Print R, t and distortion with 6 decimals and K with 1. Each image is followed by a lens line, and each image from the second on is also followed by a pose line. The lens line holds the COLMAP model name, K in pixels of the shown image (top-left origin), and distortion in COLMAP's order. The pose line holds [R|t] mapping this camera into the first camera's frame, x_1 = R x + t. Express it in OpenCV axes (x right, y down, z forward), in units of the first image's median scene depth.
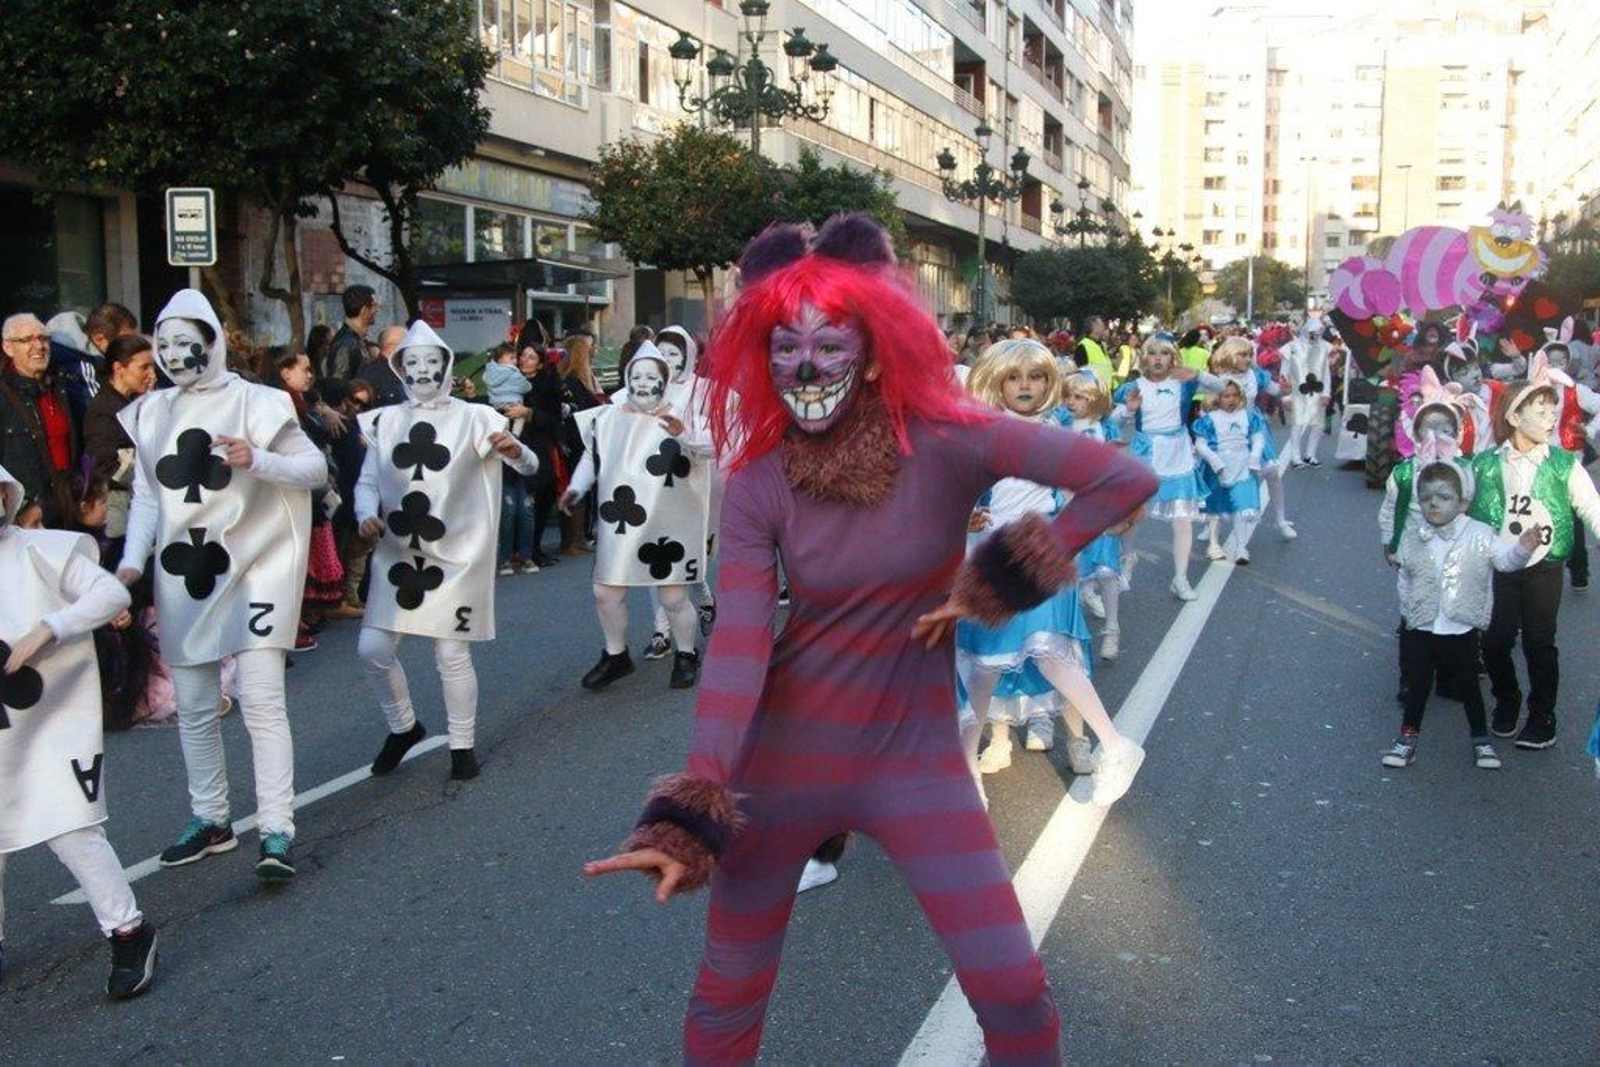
lens RADIAL K [[2298.3, 0, 794.2], [0, 2298.3, 540.0], [0, 0, 1]] dist [0.162123, 0.000000]
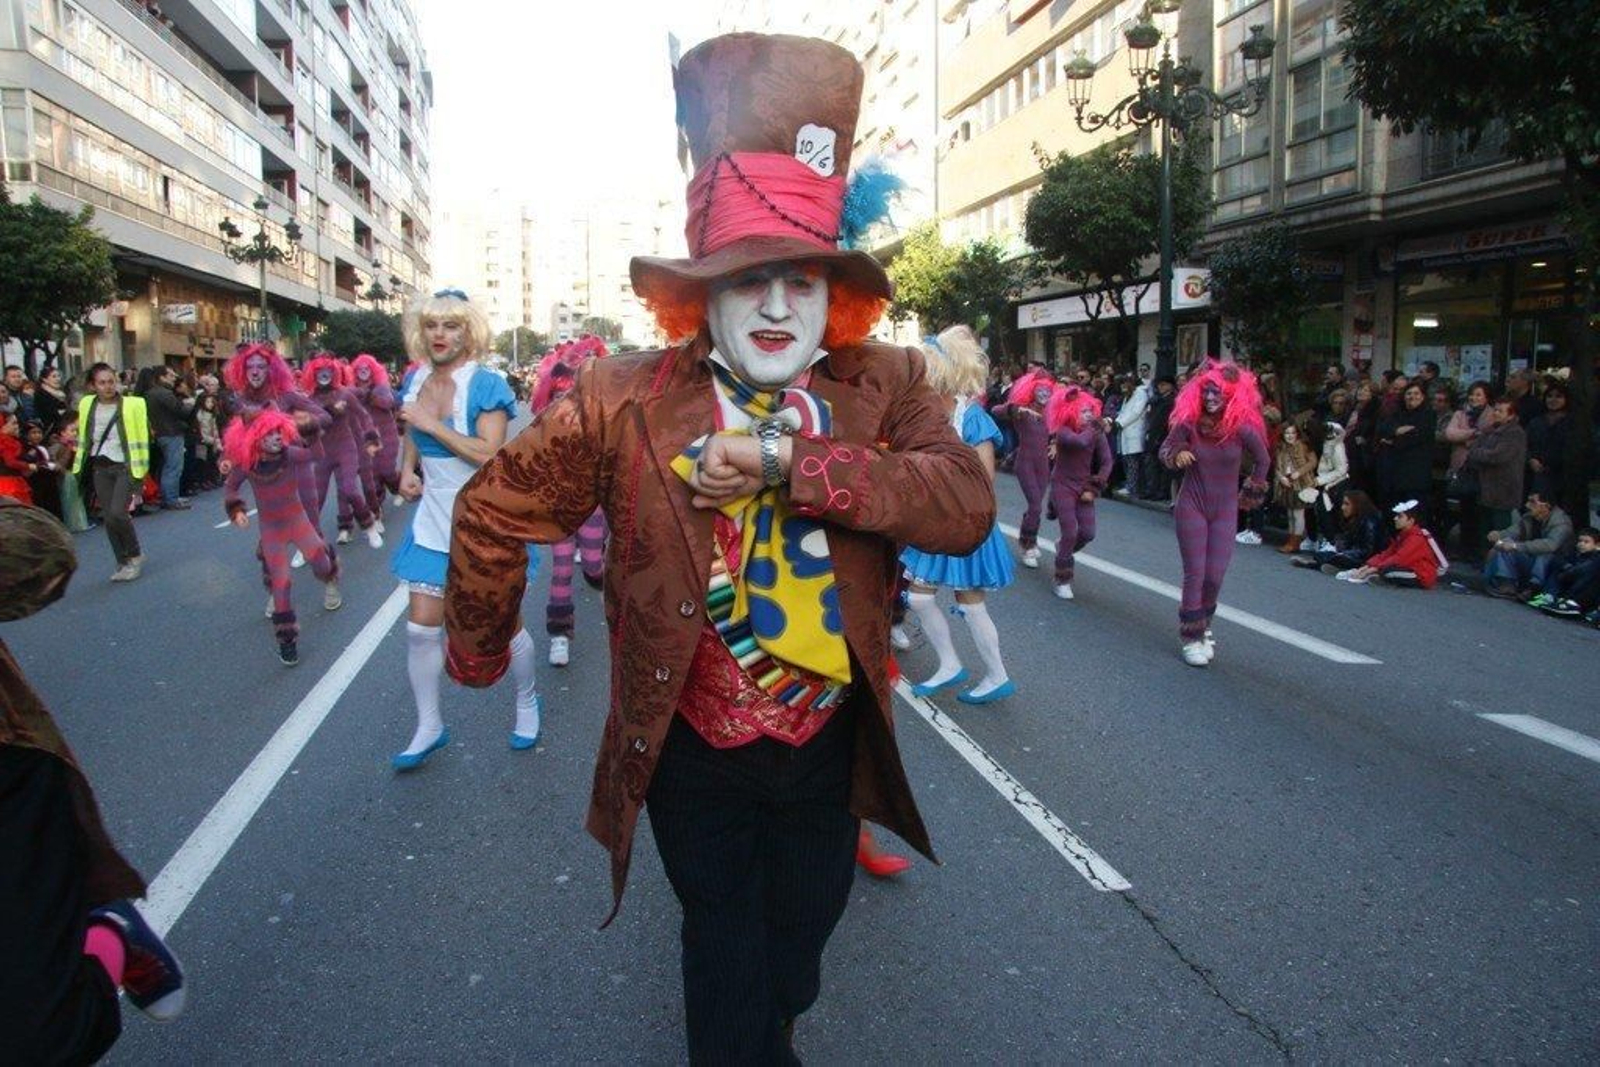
lens RADIAL K [[1245.2, 0, 792.4], [0, 1245.2, 543.8], [0, 0, 1]] dist [-0.166670, 0.124817]
pose [[0.919653, -0.053155, 0.389119, 0.054406], [0.034410, 0.997894, 0.054992, -0.017183], [-0.391222, -0.037184, 0.919545, 0.204013]]
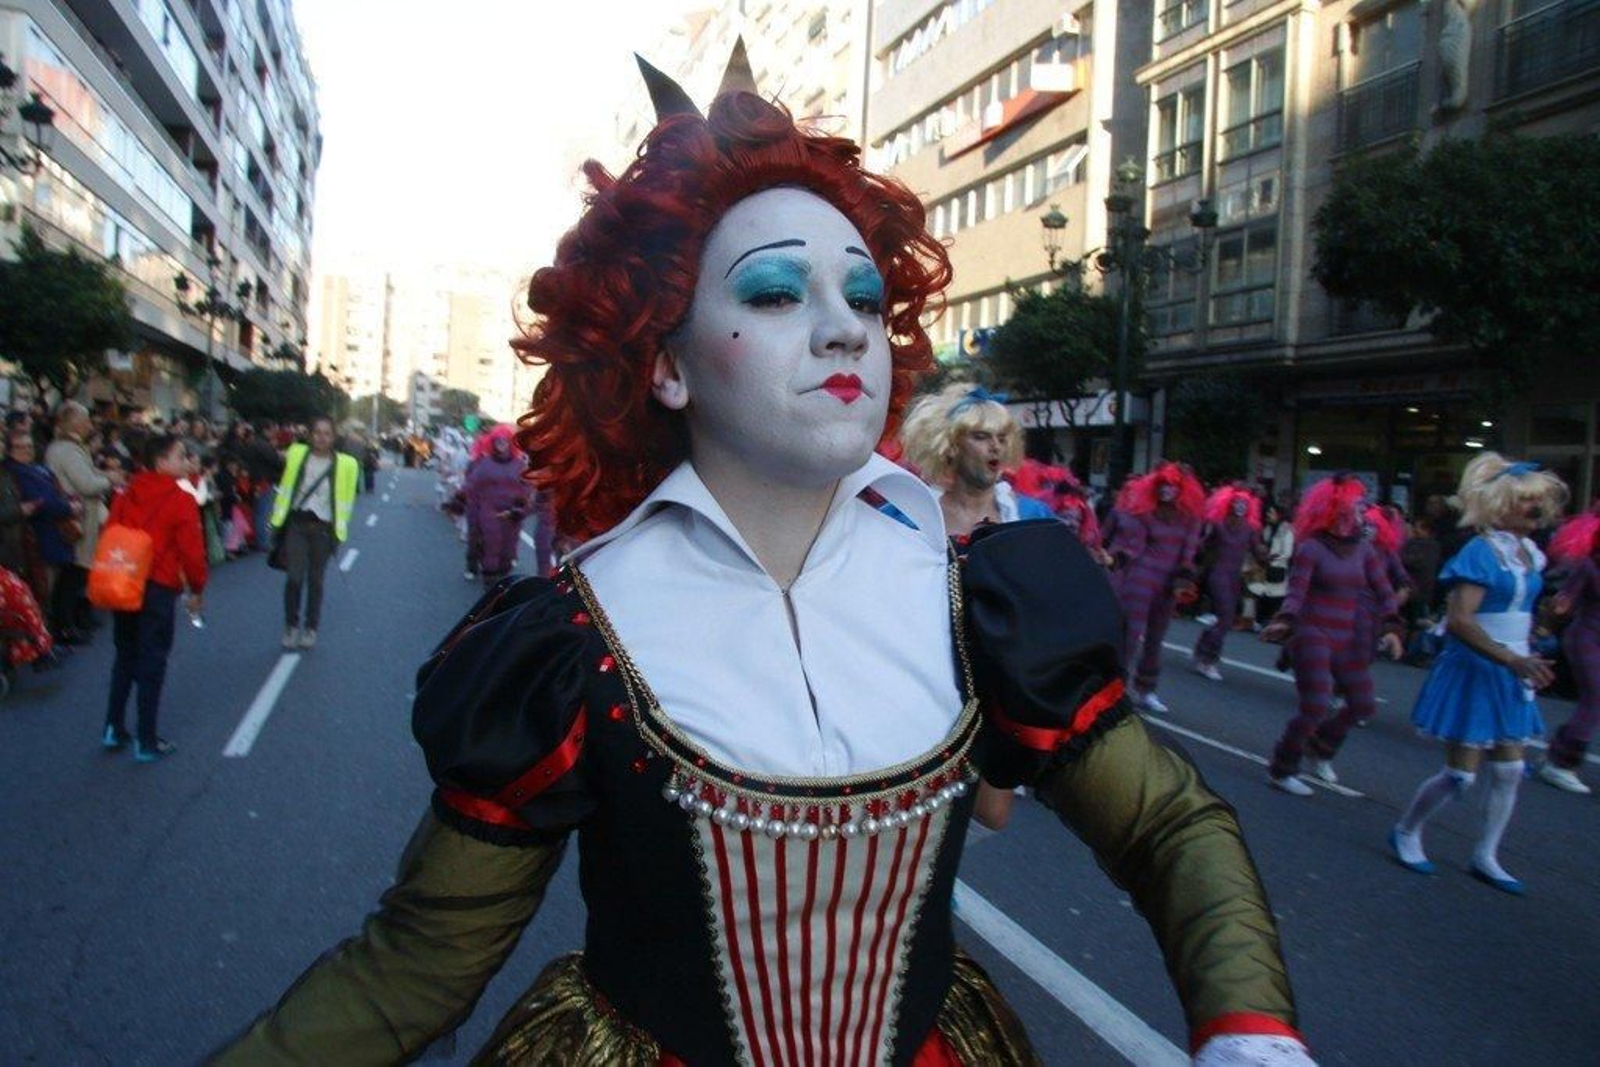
lens RADIAL K [[1245.2, 0, 787.9], [0, 1245.2, 545.0], [0, 0, 1]] dist [-0.166670, 0.124817]
pose [[0.859348, 0.021608, 0.510935, 0.013968], [-0.017649, 0.999765, -0.012597, -0.015533], [-0.511087, 0.001808, 0.859527, 0.193136]]
